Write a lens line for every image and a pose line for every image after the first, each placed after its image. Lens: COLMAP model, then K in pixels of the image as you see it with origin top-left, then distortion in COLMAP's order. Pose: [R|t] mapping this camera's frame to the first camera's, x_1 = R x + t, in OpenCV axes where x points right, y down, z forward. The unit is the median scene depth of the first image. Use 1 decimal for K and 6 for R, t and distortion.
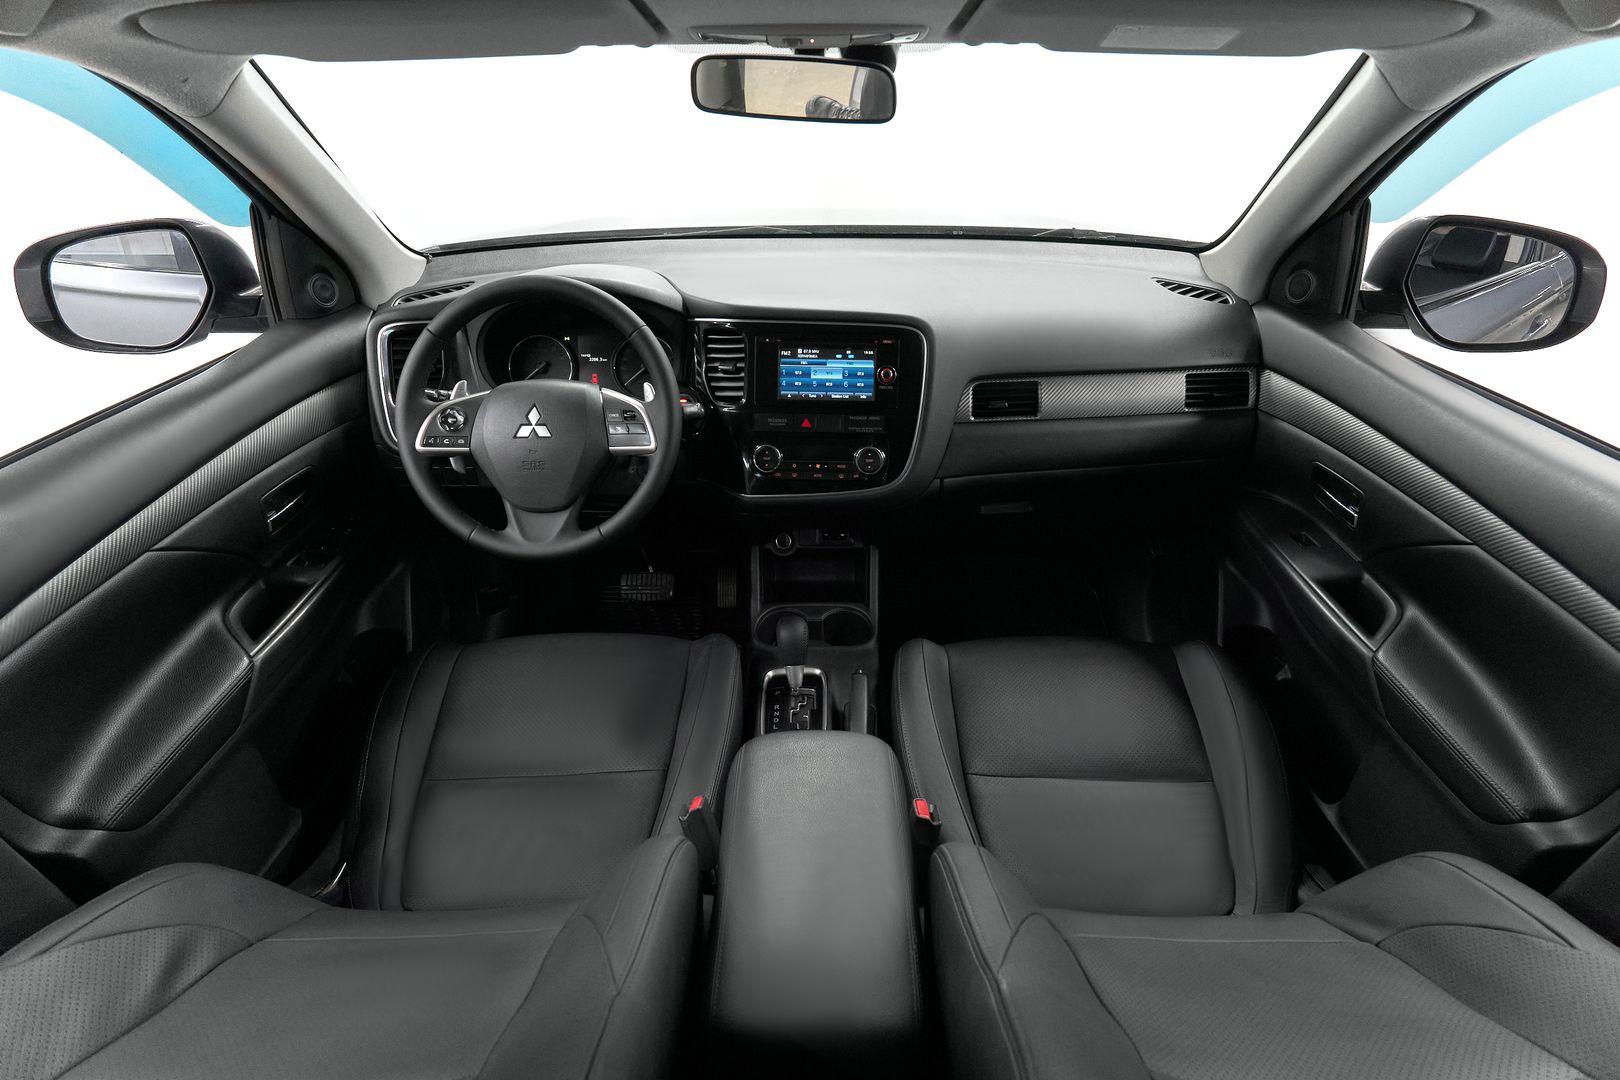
lens RADIAL K [[860.5, 0, 815.4], [0, 860.5, 541.5], [0, 0, 1]] dist [-0.005070, 0.002104]
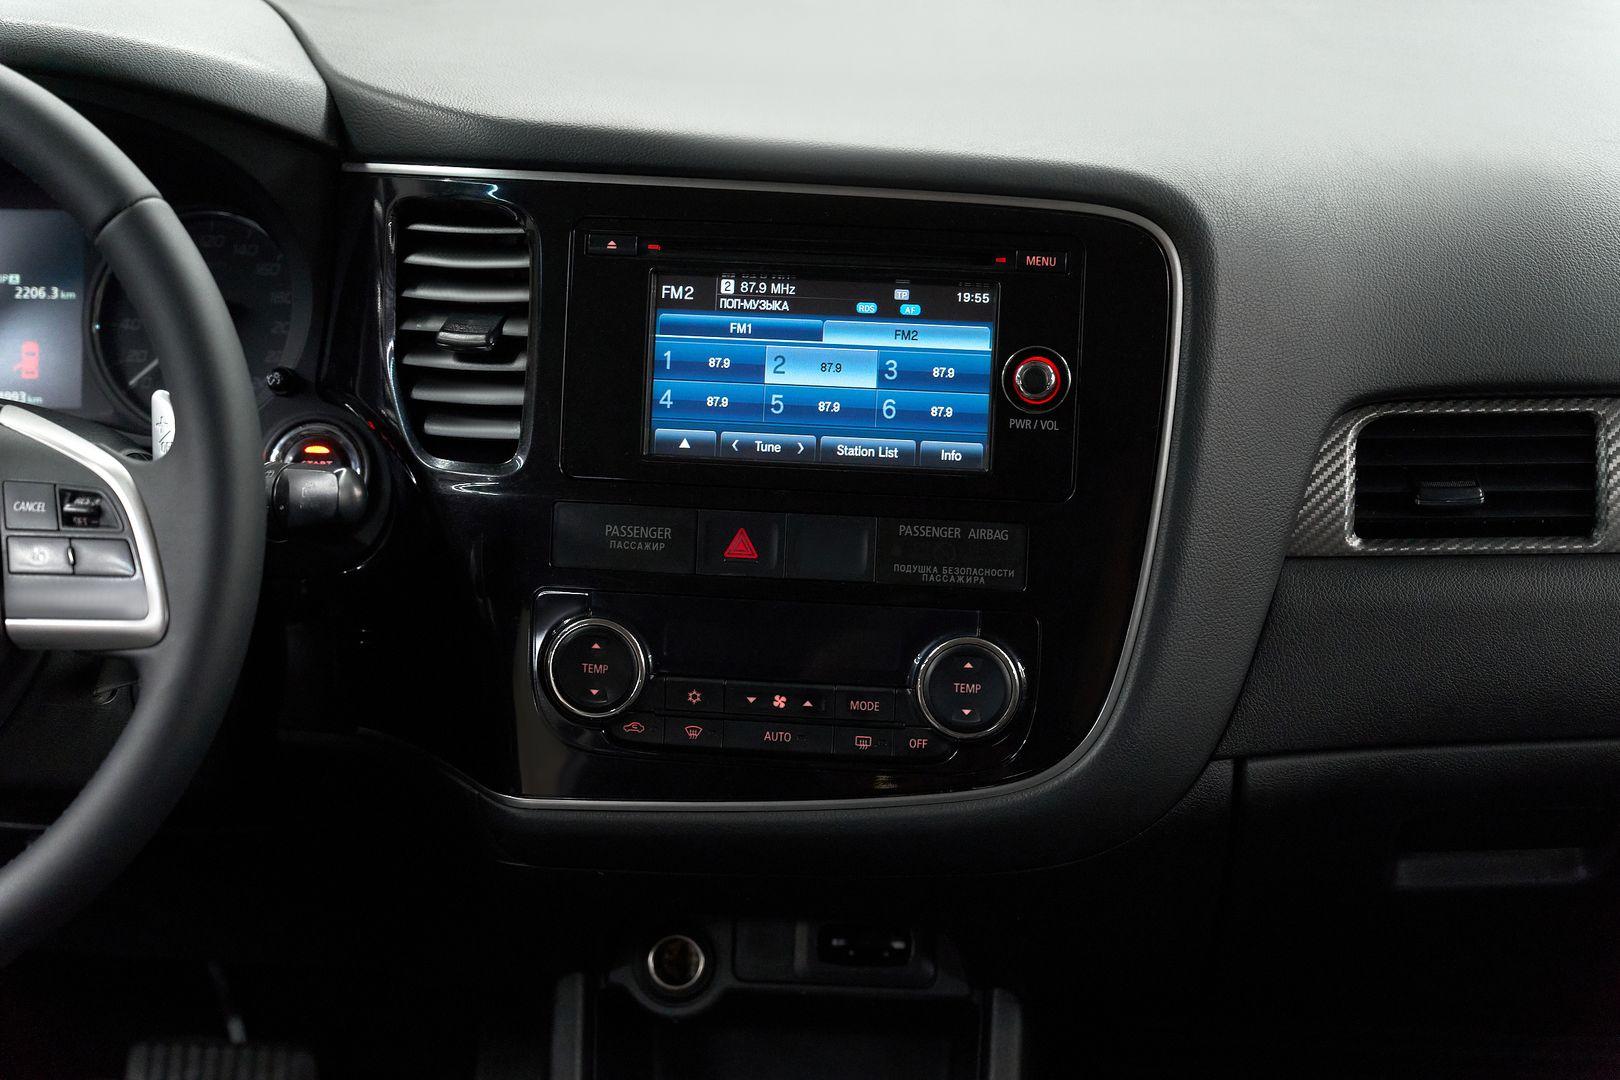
lens RADIAL K [[3111.6, 0, 808.9], [0, 3111.6, 541.8], [0, 0, 1]] dist [-0.129444, 0.000000]
pose [[0.997629, 0.028520, -0.062627, 0.073260], [-0.035413, 0.993091, -0.111876, -0.028147], [0.059004, 0.113828, 0.991747, 0.016108]]
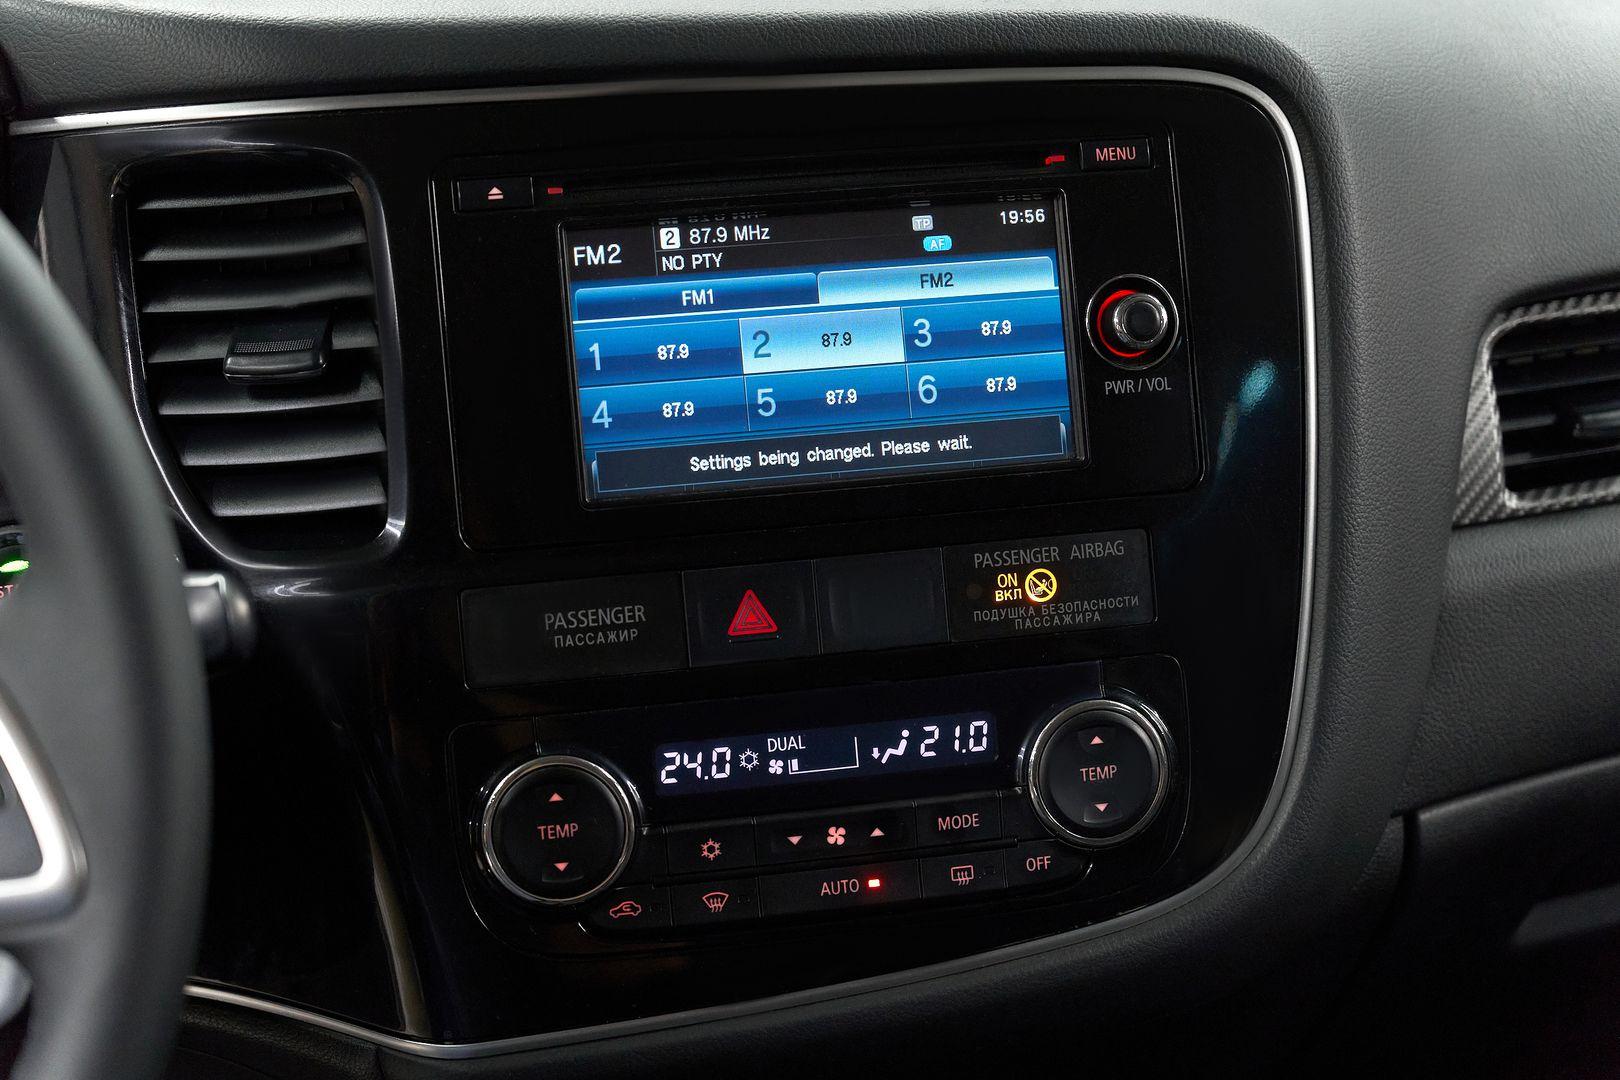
lens RADIAL K [[3111.6, 0, 803.1], [0, 3111.6, 552.3], [0, 0, 1]] dist [-0.129444, 0.000000]
pose [[0.959418, -0.106409, 0.261142, -0.173440], [0.139362, 0.983995, -0.111054, -0.075029], [-0.245145, 0.142940, 0.958891, 0.354577]]
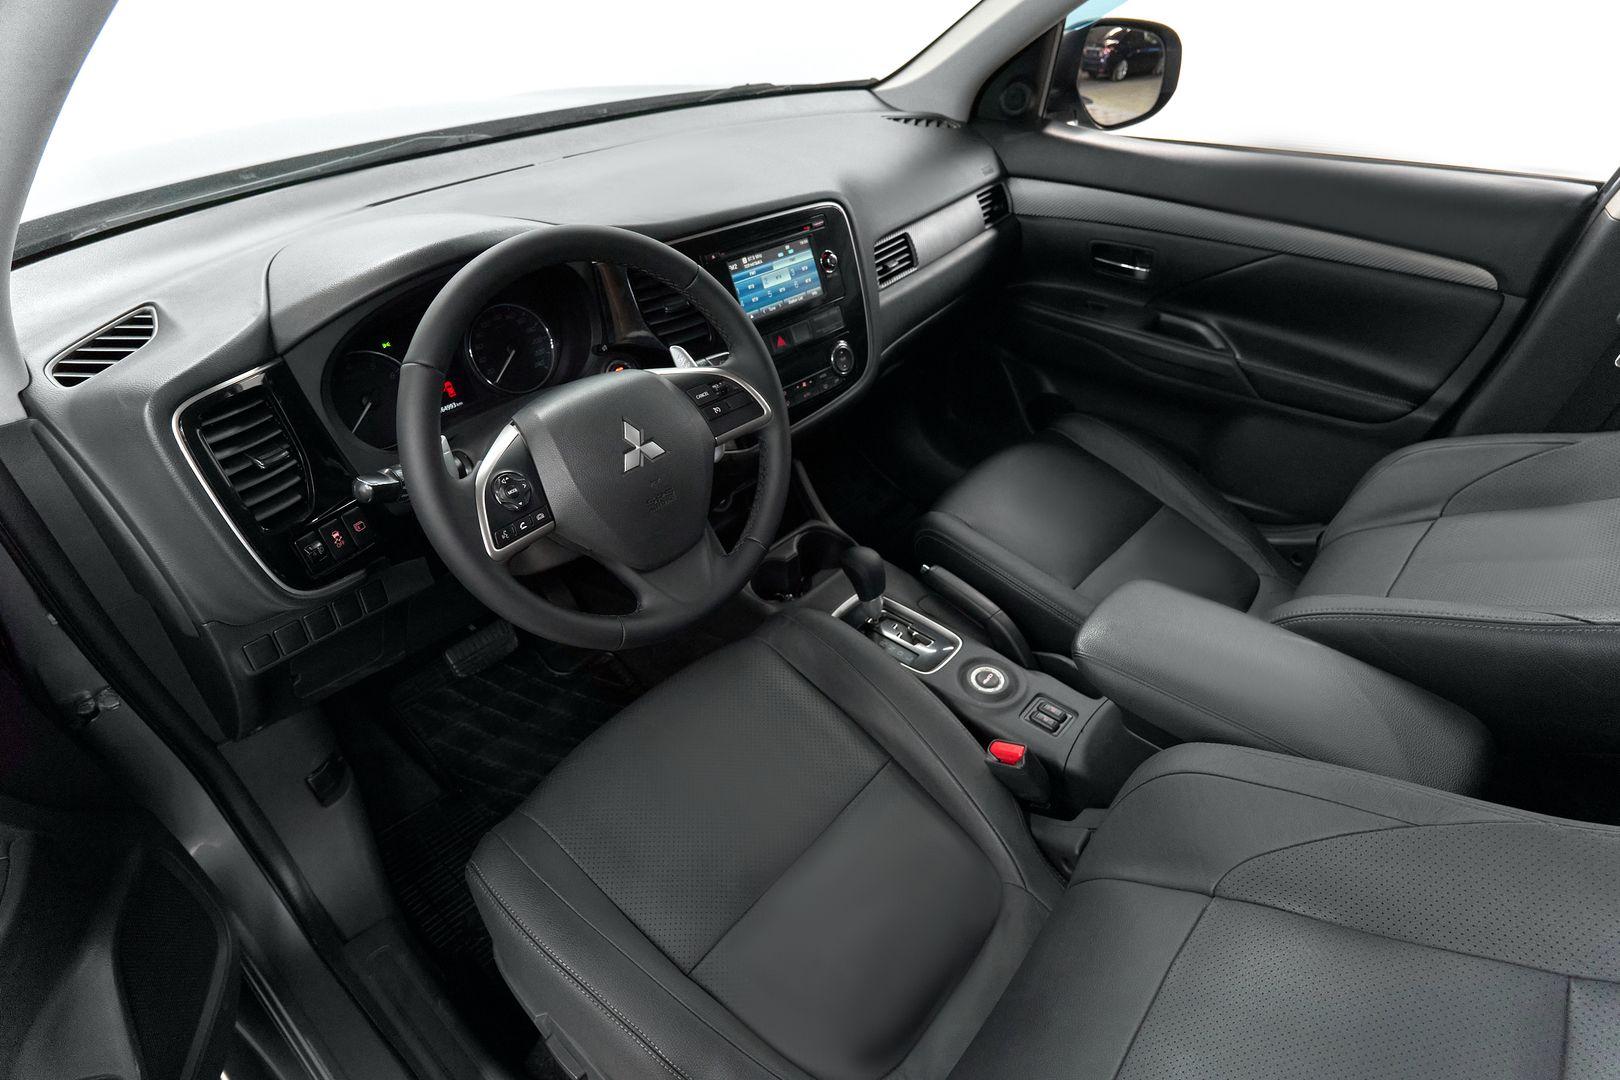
lens RADIAL K [[860.5, 0, 817.8], [0, 860.5, 547.1], [0, 0, 1]] dist [-0.005070, 0.002104]
pose [[0.654592, -0.454075, 0.604421, -0.599689], [0.375030, 0.889249, 0.261894, -0.166007], [-0.656401, 0.055242, 0.752387, 0.341801]]
